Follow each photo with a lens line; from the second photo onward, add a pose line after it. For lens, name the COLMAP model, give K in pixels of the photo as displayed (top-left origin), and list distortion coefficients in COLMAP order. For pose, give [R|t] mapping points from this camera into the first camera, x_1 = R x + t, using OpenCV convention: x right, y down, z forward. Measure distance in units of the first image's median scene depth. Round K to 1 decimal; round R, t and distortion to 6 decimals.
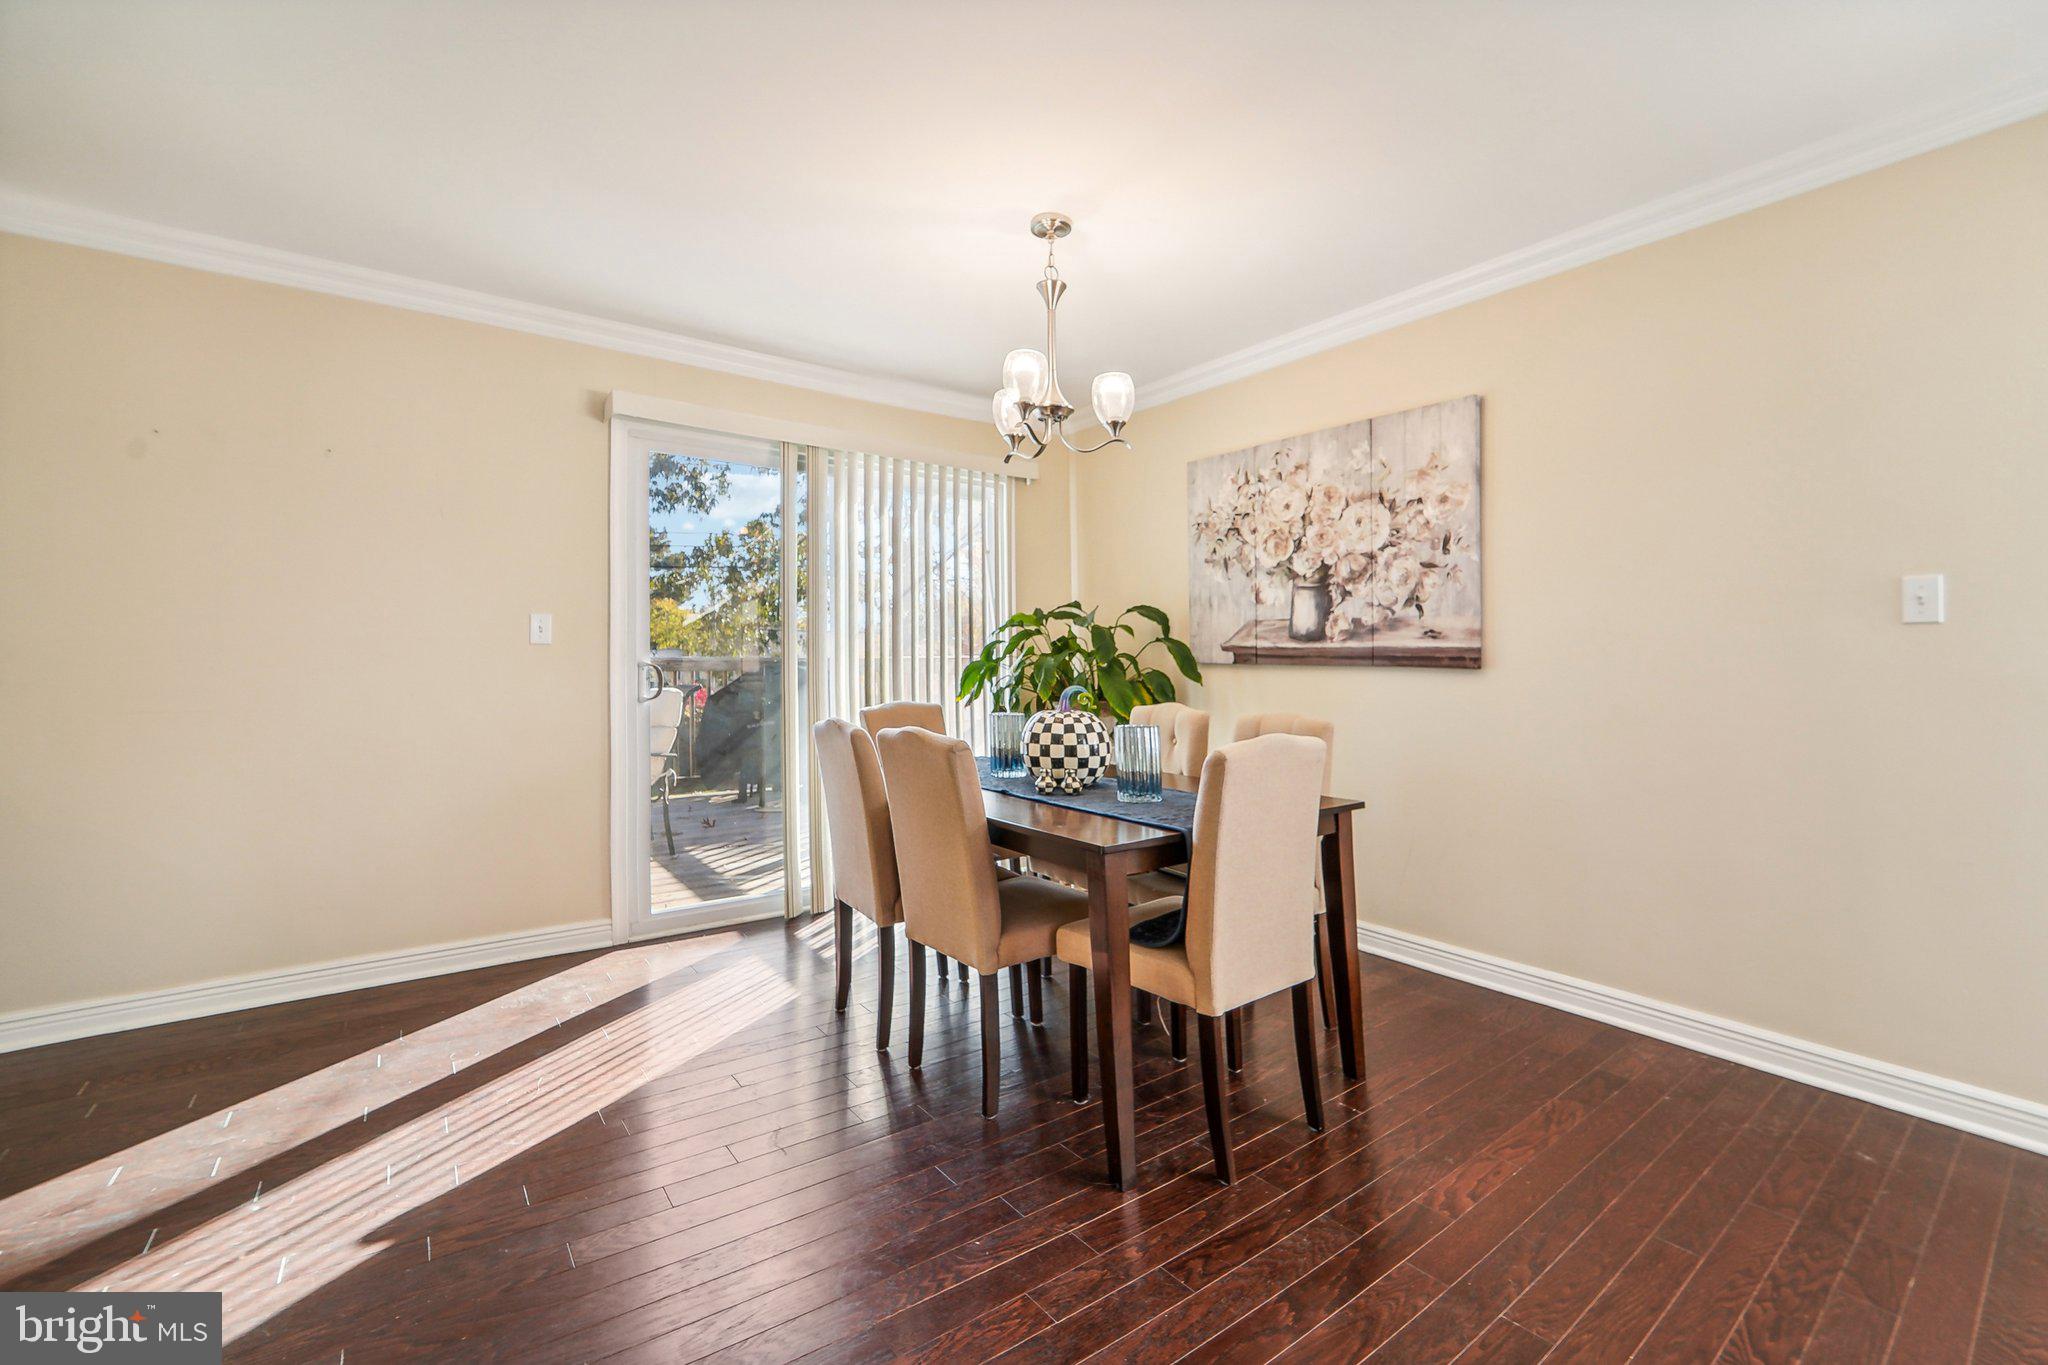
lens RADIAL K [[854.4, 0, 1041.7], [0, 854.4, 666.2], [0, 0, 1]] dist [-0.011825, -0.000834]
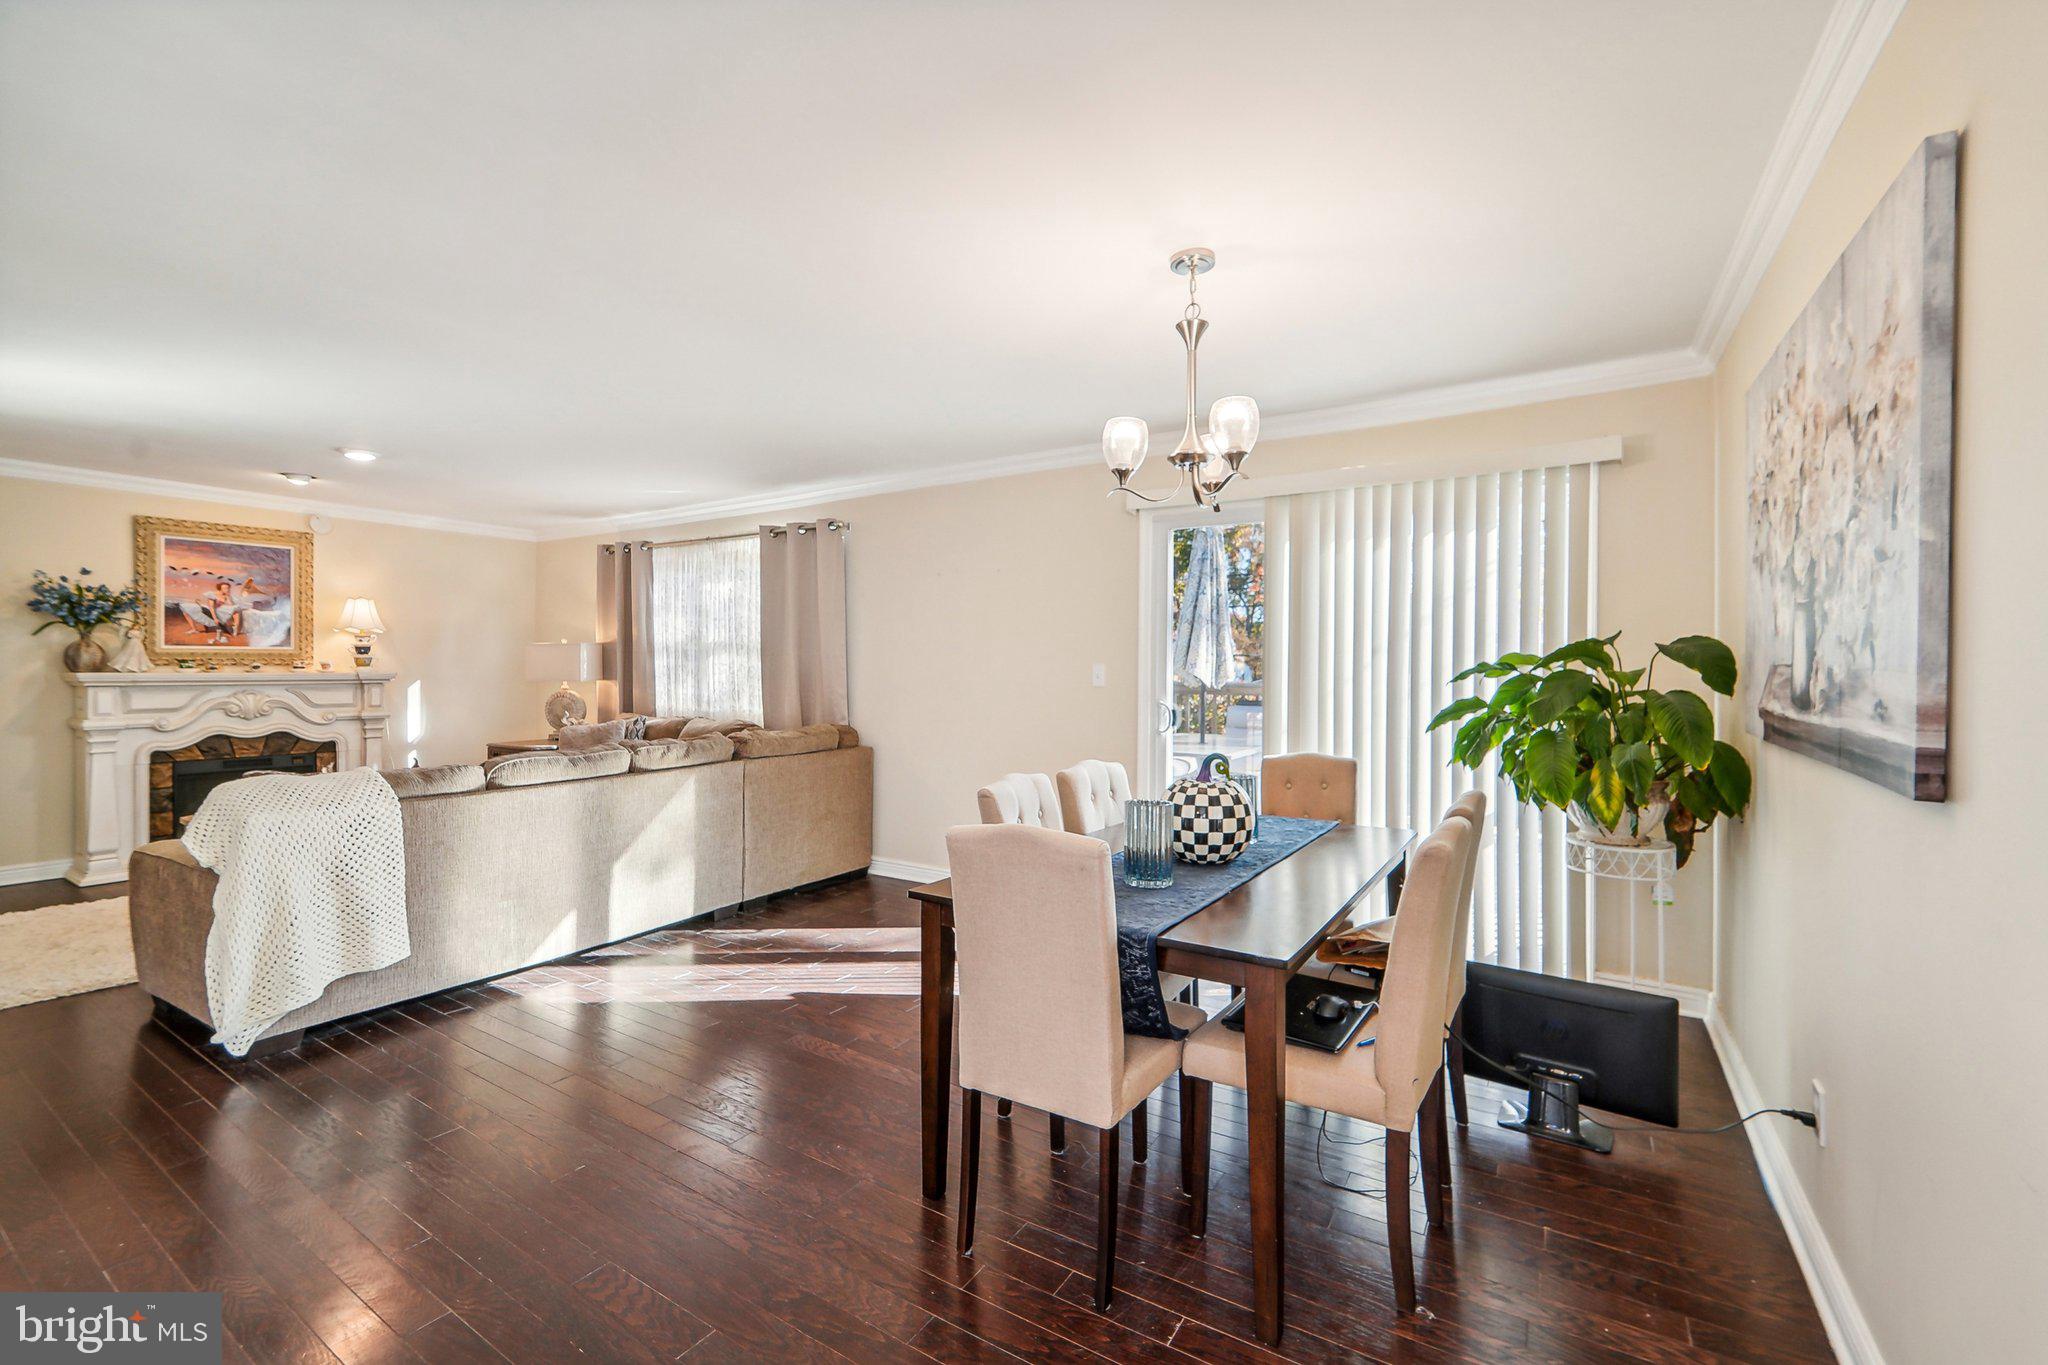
lens RADIAL K [[854.4, 0, 1043.5], [0, 854.4, 666.8], [0, 0, 1]] dist [-0.011825, -0.000834]
pose [[0.358543, 0.000377, -0.933513, 0.664411], [-0.007631, 0.999968, -0.002526, -0.052801], [0.933482, 0.008029, 0.358535, 0.410588]]
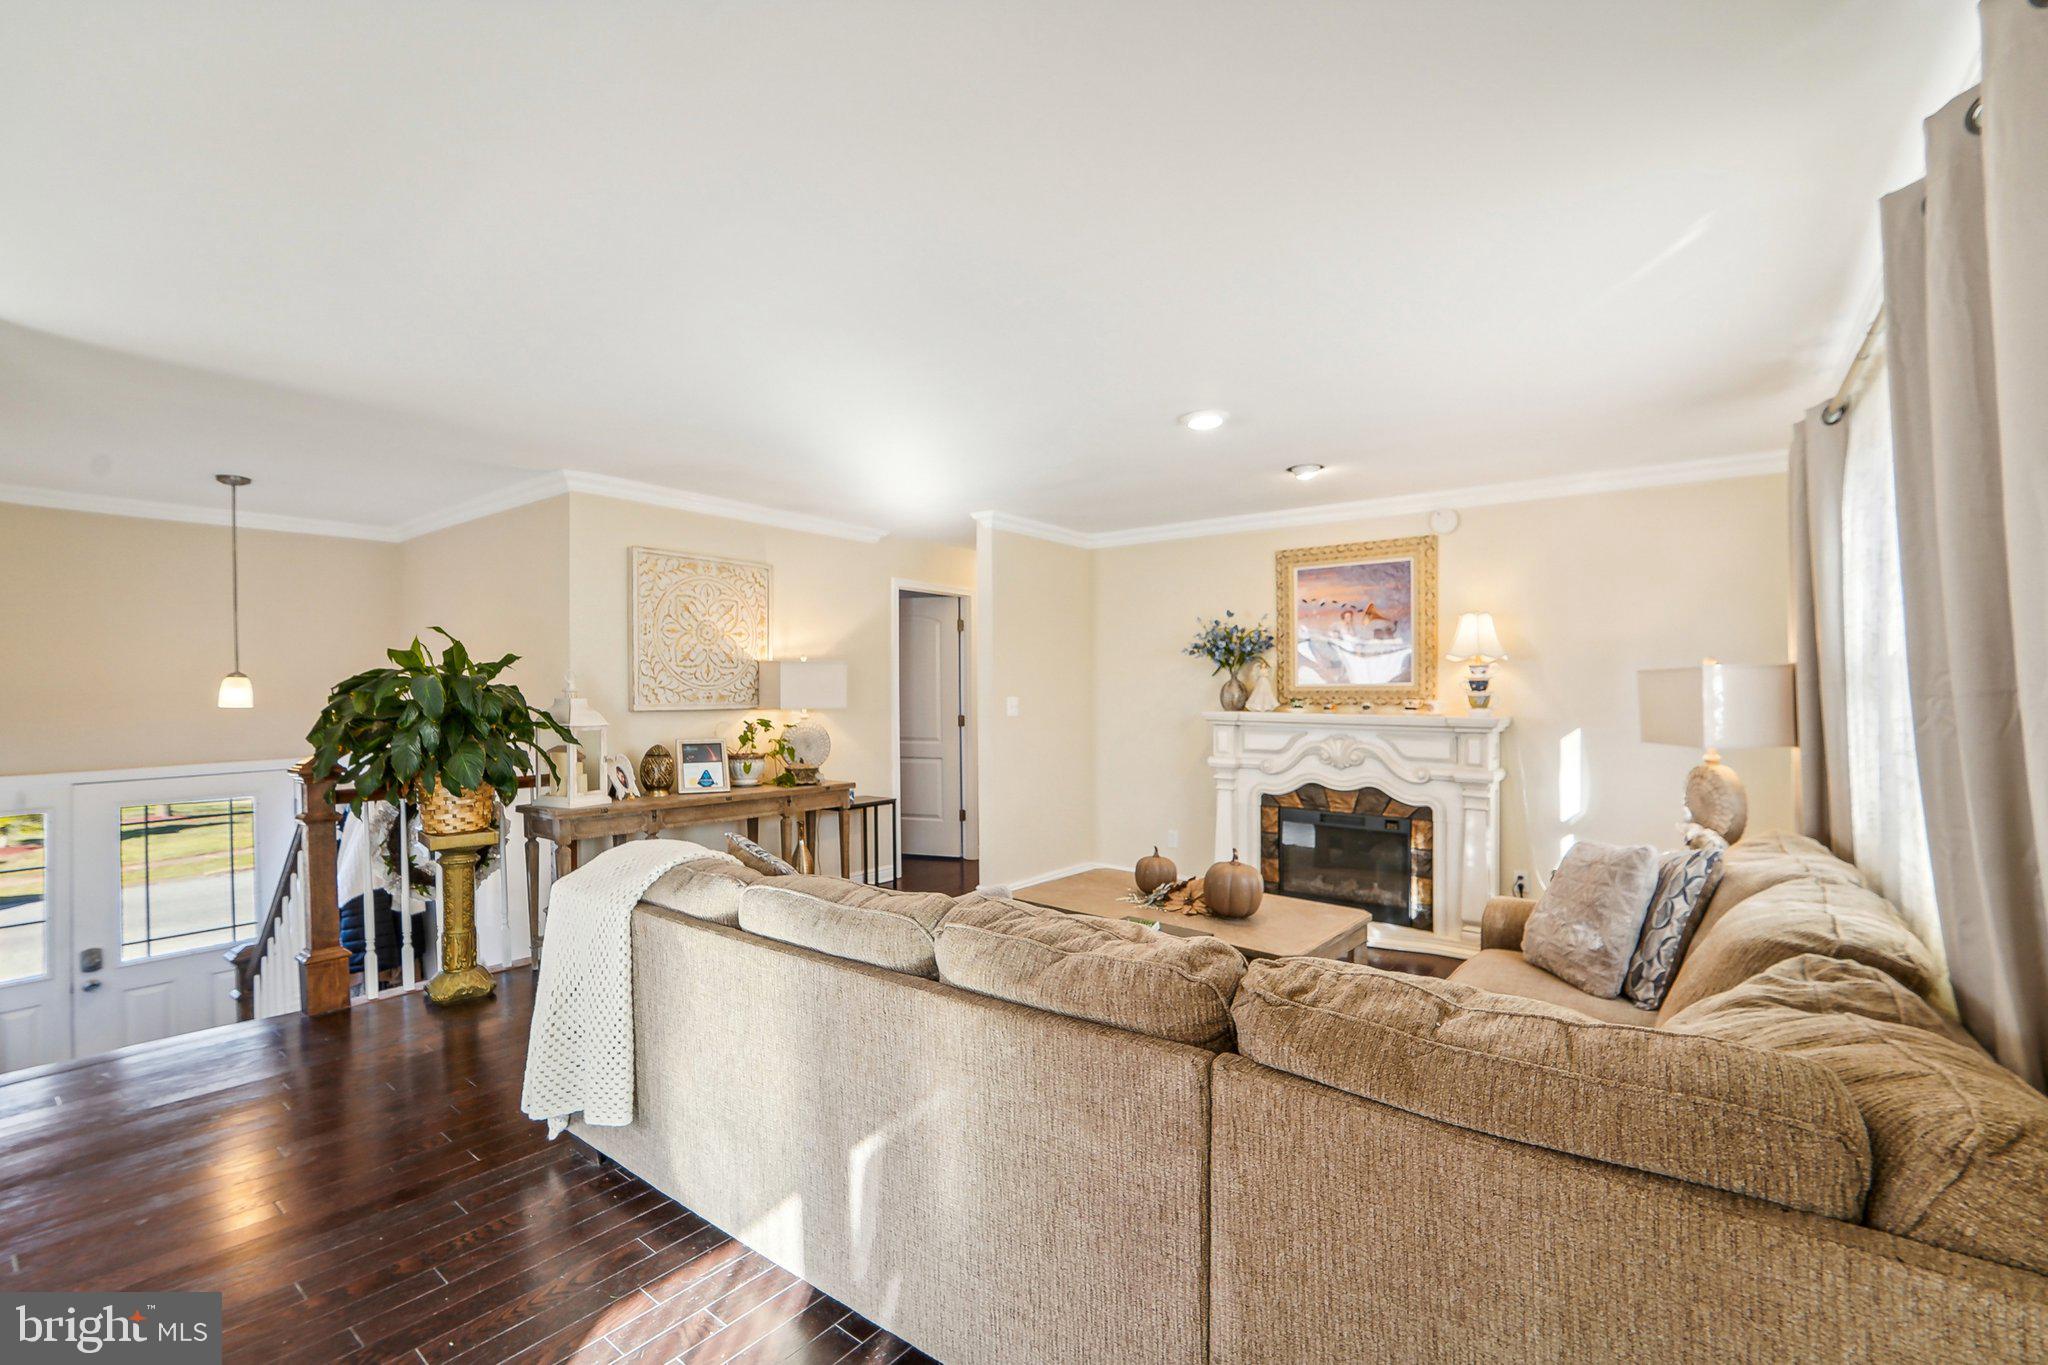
lens RADIAL K [[854.4, 0, 1009.2], [0, 854.4, 714.2], [0, 0, 1]] dist [-0.011825, -0.000834]
pose [[-0.969010, 0.002694, -0.247005, -0.587995], [-0.005362, 0.999476, 0.031936, -0.076633], [0.246962, 0.032270, -0.968488, 0.806309]]
